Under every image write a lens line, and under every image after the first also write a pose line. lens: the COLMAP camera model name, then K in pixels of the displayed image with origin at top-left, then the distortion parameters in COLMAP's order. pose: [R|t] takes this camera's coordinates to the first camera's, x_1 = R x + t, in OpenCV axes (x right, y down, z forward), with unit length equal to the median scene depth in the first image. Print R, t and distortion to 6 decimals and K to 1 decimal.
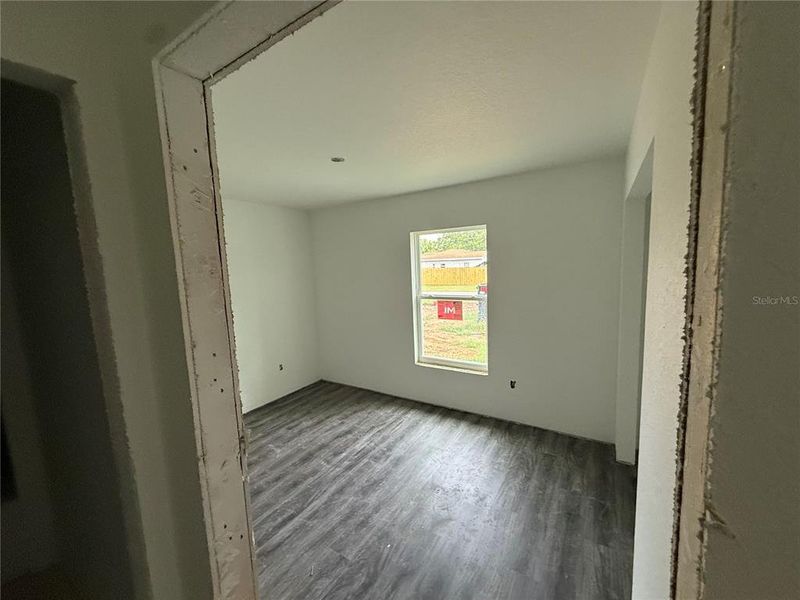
lens RADIAL K [[326.0, 0, 397.6], [0, 326.0, 300.1], [0, 0, 1]] dist [-0.015512, -0.000141]
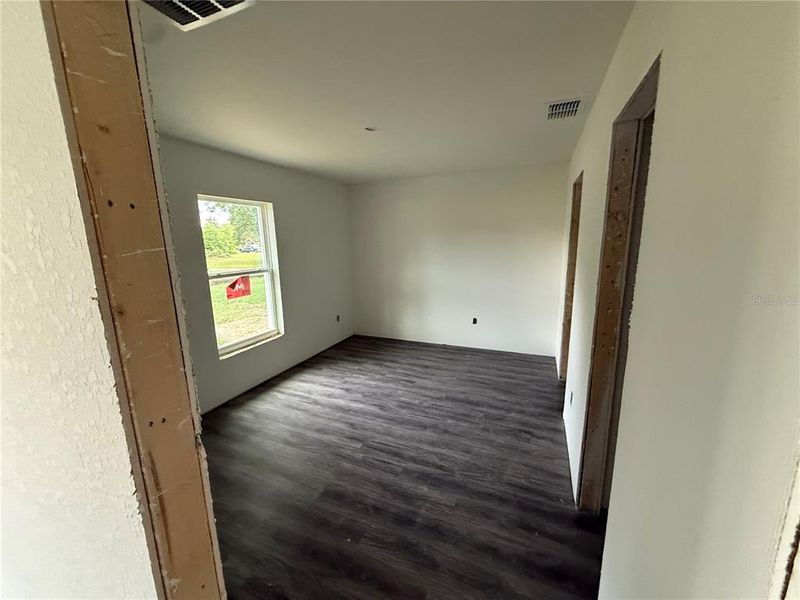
lens RADIAL K [[326.0, 0, 400.3], [0, 326.0, 303.0], [0, 0, 1]] dist [-0.015512, -0.000141]
pose [[-0.168177, -0.143756, 0.975218, -0.844746], [0.142927, 0.975299, 0.168416, -0.015407], [-0.975340, 0.167709, -0.143476, 0.691409]]
